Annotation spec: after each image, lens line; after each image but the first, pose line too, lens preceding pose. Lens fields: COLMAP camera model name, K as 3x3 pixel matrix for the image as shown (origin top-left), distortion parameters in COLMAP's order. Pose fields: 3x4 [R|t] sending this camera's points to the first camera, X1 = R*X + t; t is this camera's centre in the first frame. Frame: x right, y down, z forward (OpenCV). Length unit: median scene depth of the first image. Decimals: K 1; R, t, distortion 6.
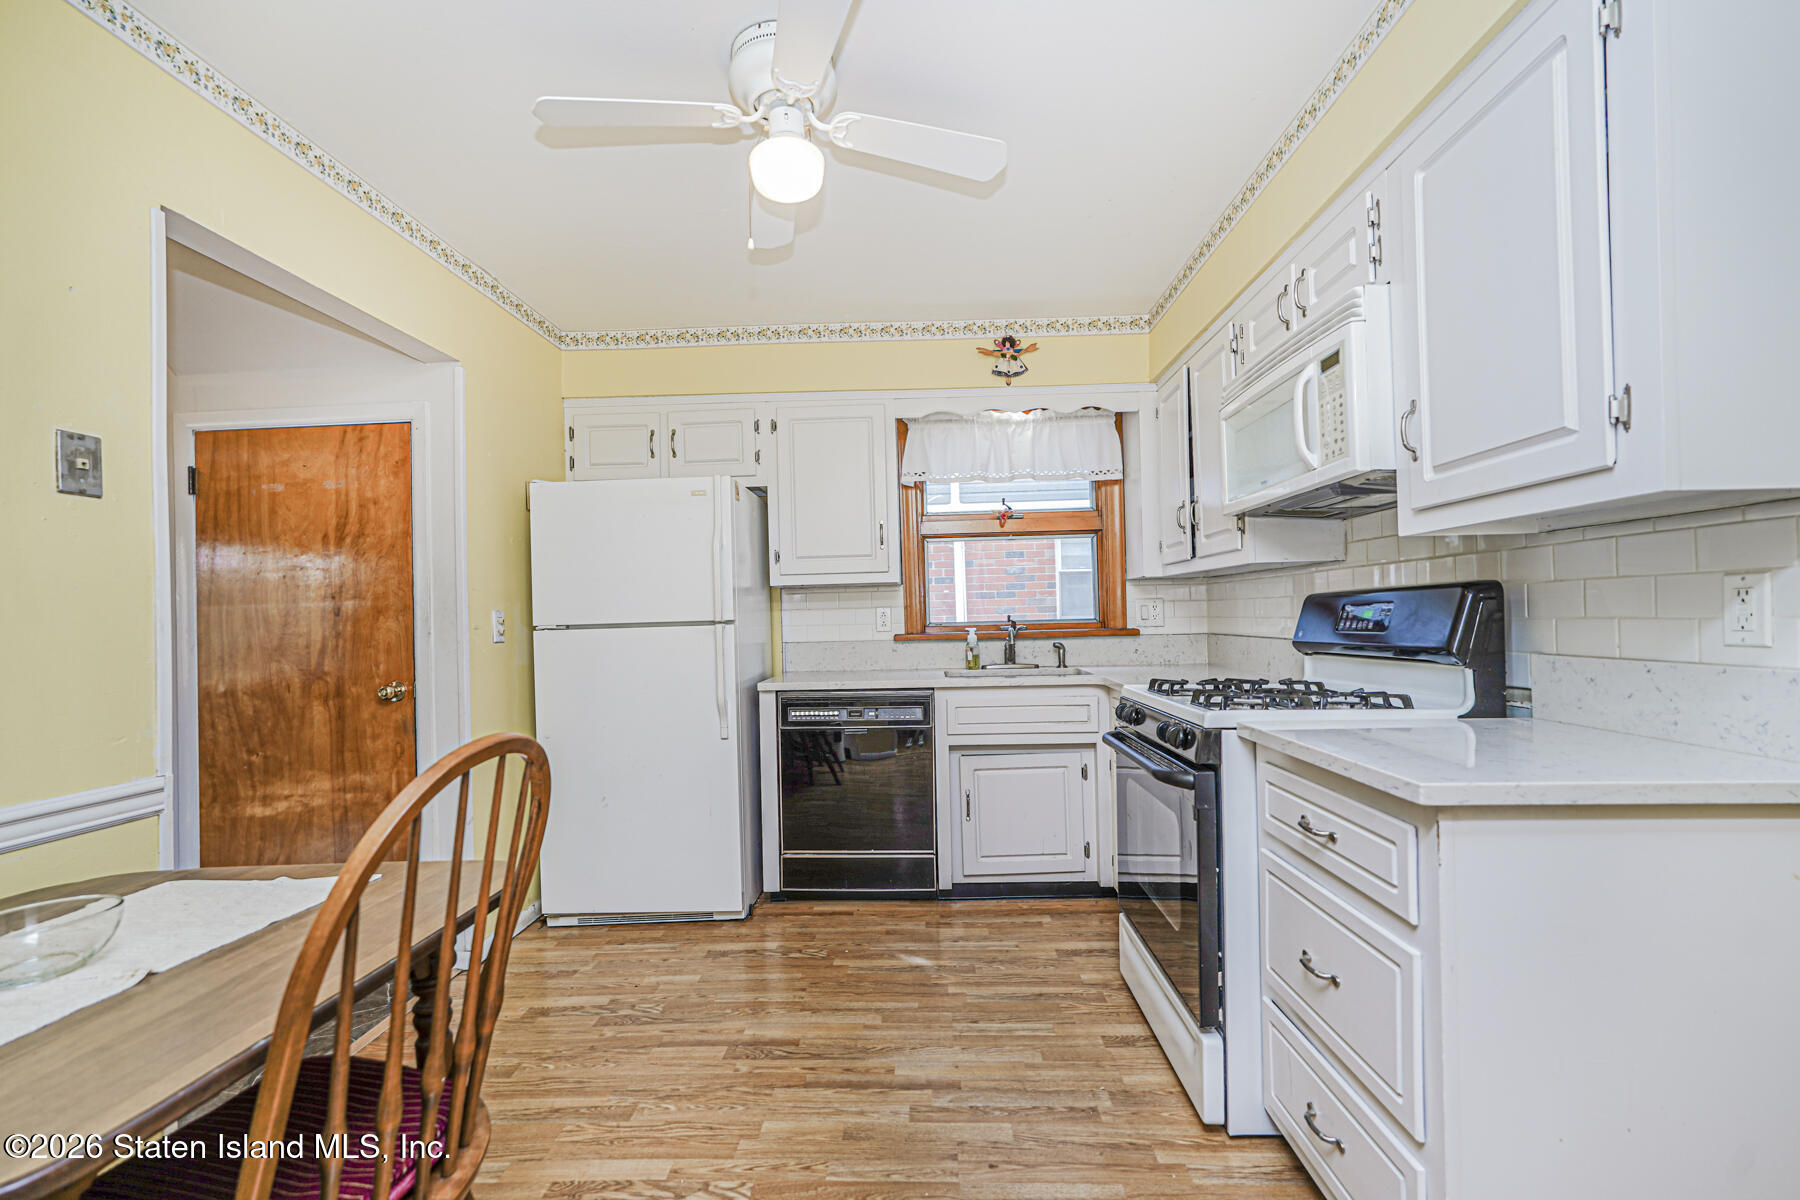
lens RADIAL K [[792.7, 0, 900.6], [0, 792.7, 607.2], [0, 0, 1]] dist [-0.016834, 0.008761]
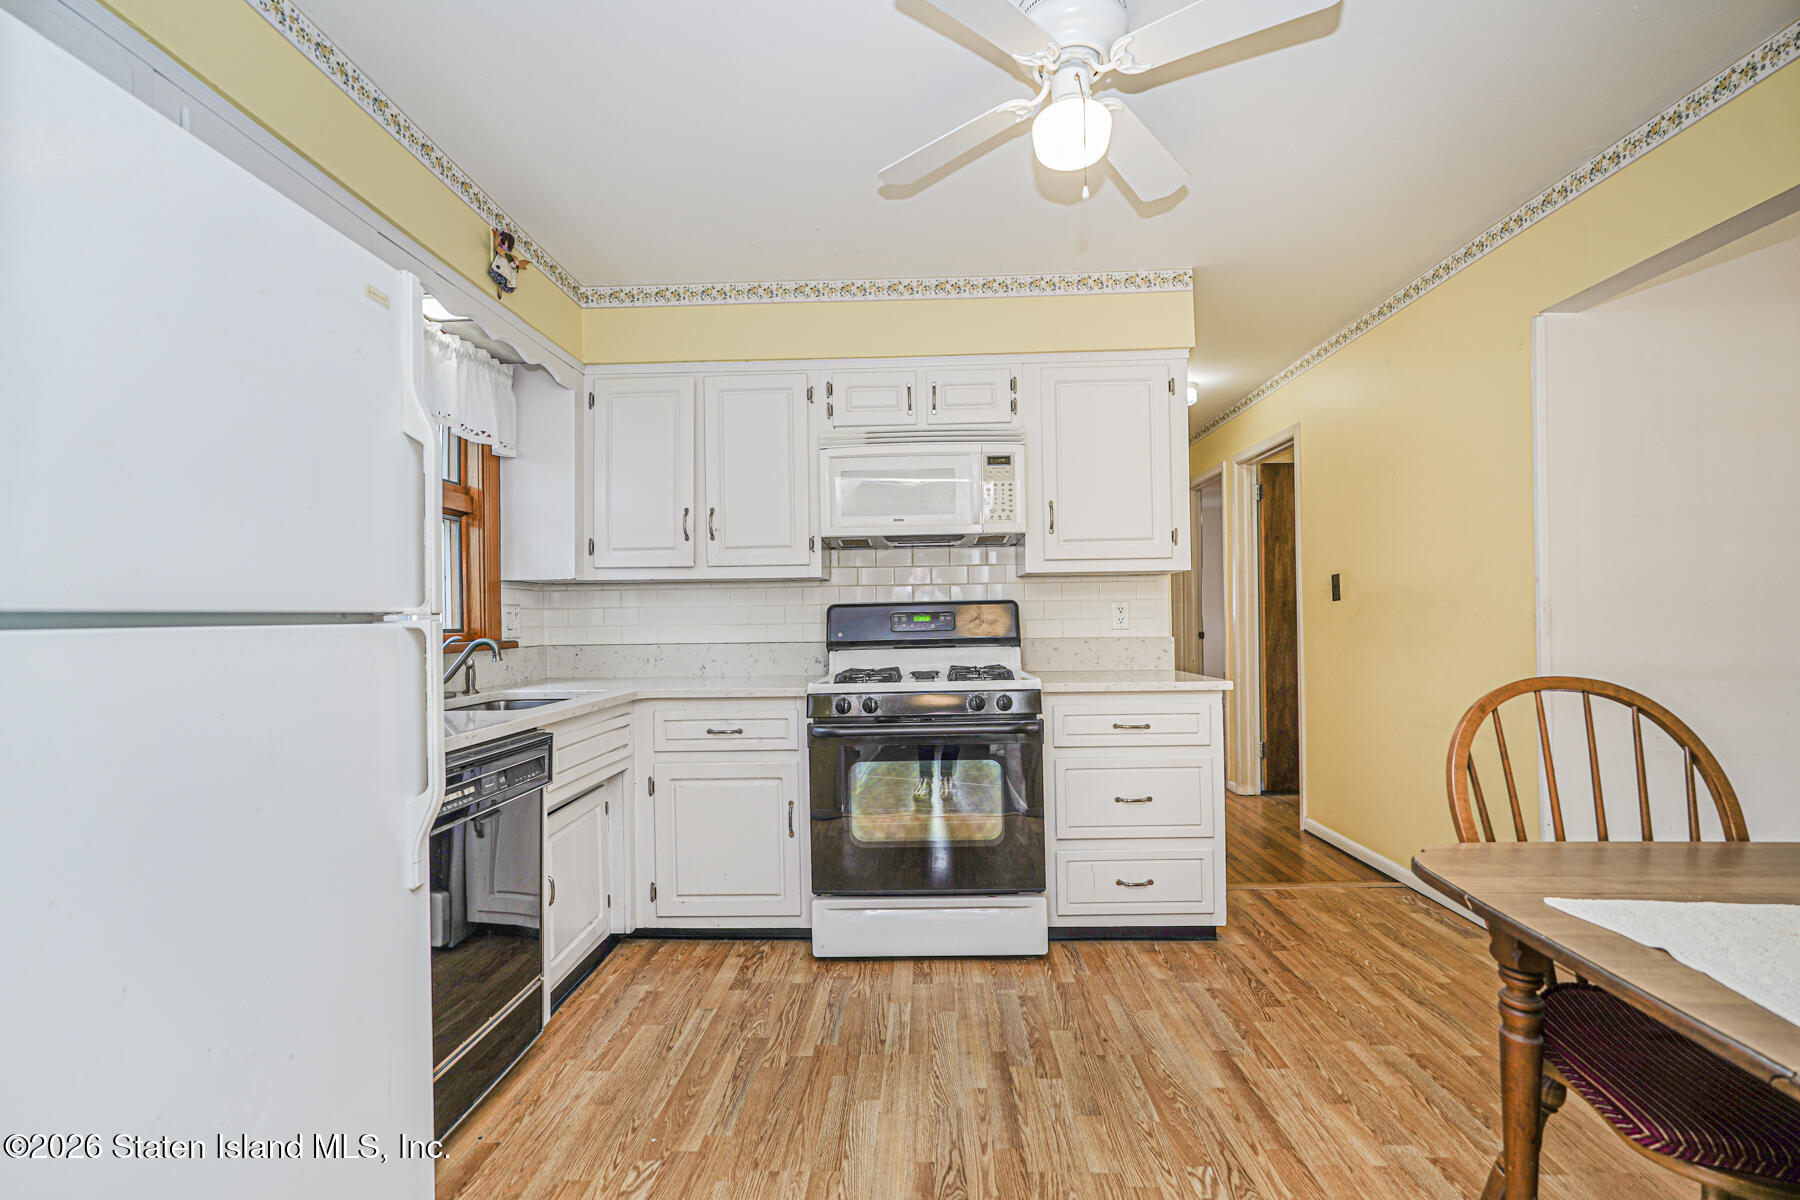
lens RADIAL K [[792.7, 0, 900.6], [0, 792.7, 607.2], [0, 0, 1]] dist [-0.016834, 0.008761]
pose [[0.001030, 0.033935, 0.999424, -0.625385], [0.002761, 0.999420, -0.033937, 0.026022], [-0.999996, 0.002794, 0.000936, 0.700390]]
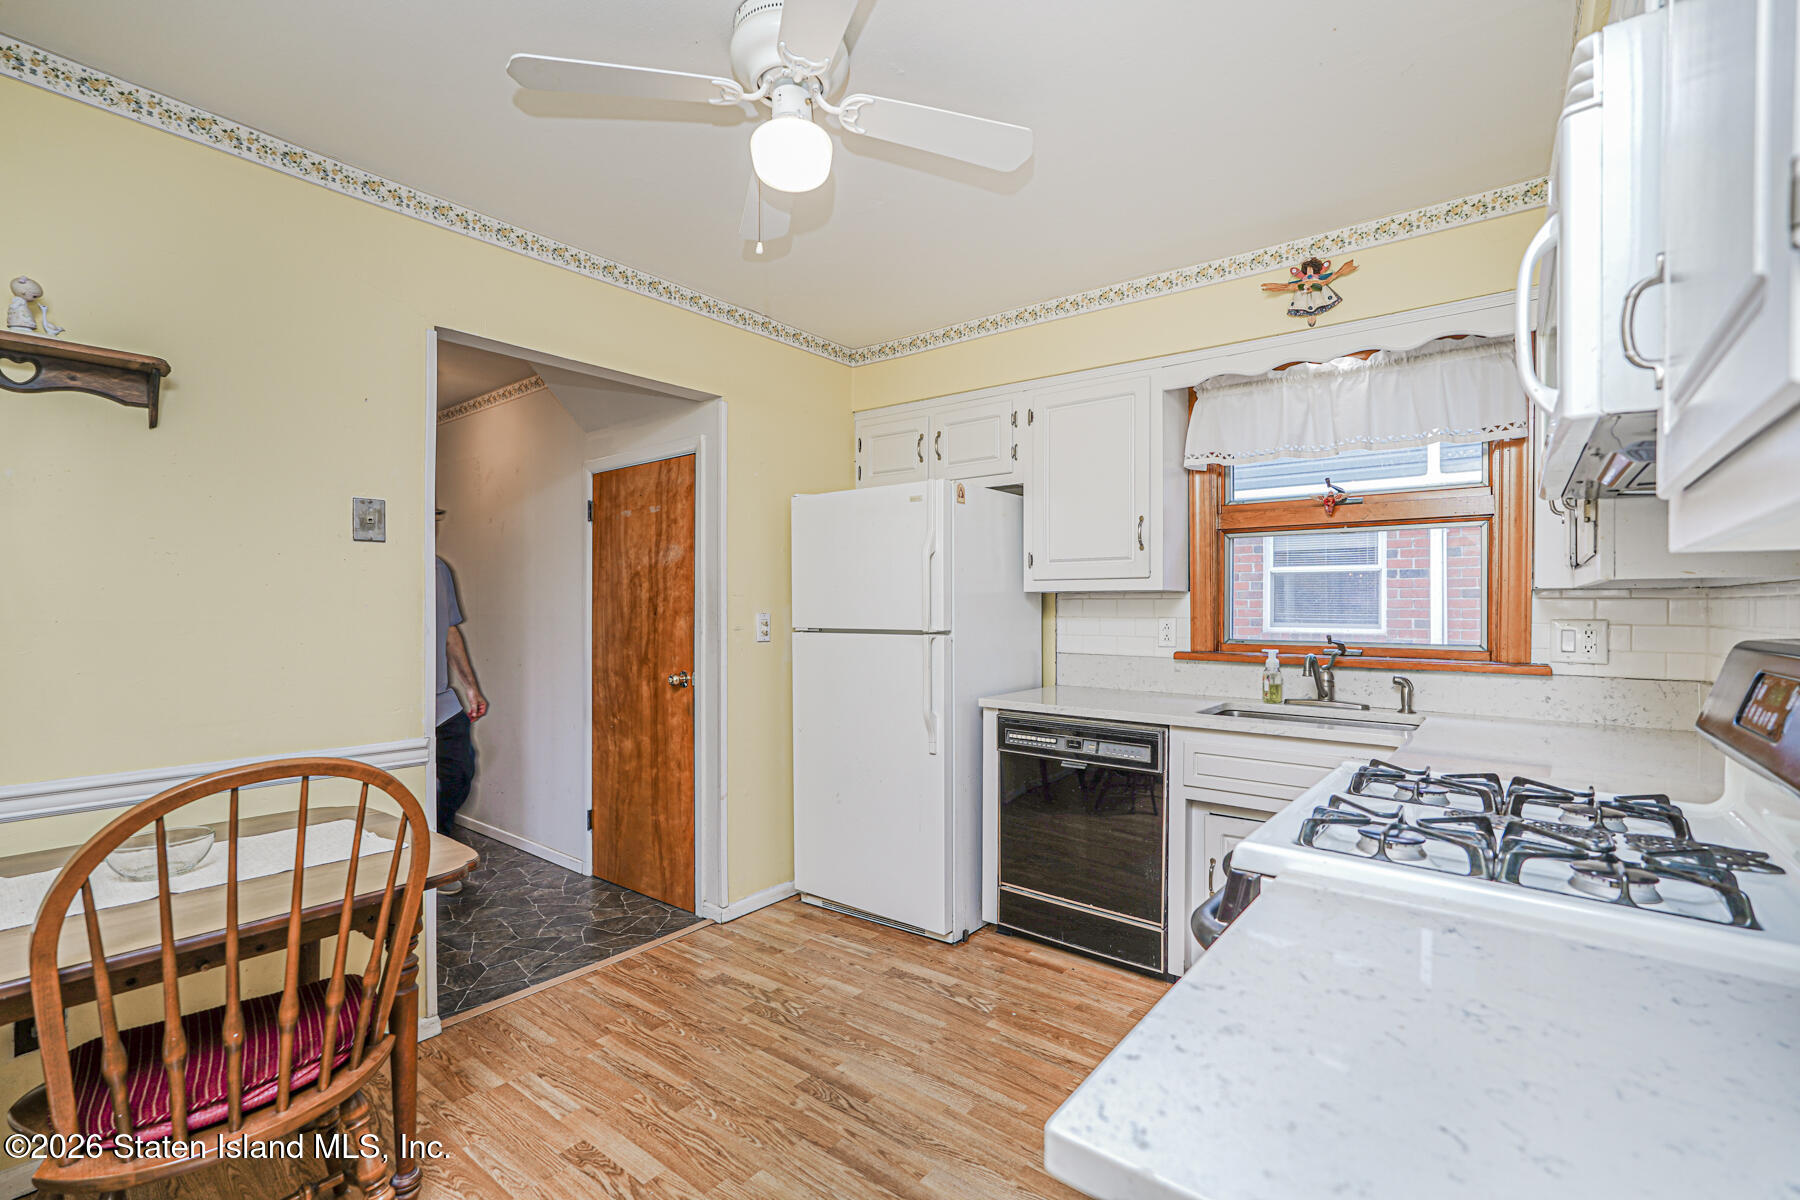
lens RADIAL K [[792.7, 0, 900.6], [0, 792.7, 607.2], [0, 0, 1]] dist [-0.016834, 0.008761]
pose [[0.805886, 0.028408, -0.591388, 0.296010], [-0.014840, 0.999504, 0.027790, -0.036305], [0.591884, -0.013620, 0.805908, 0.193528]]
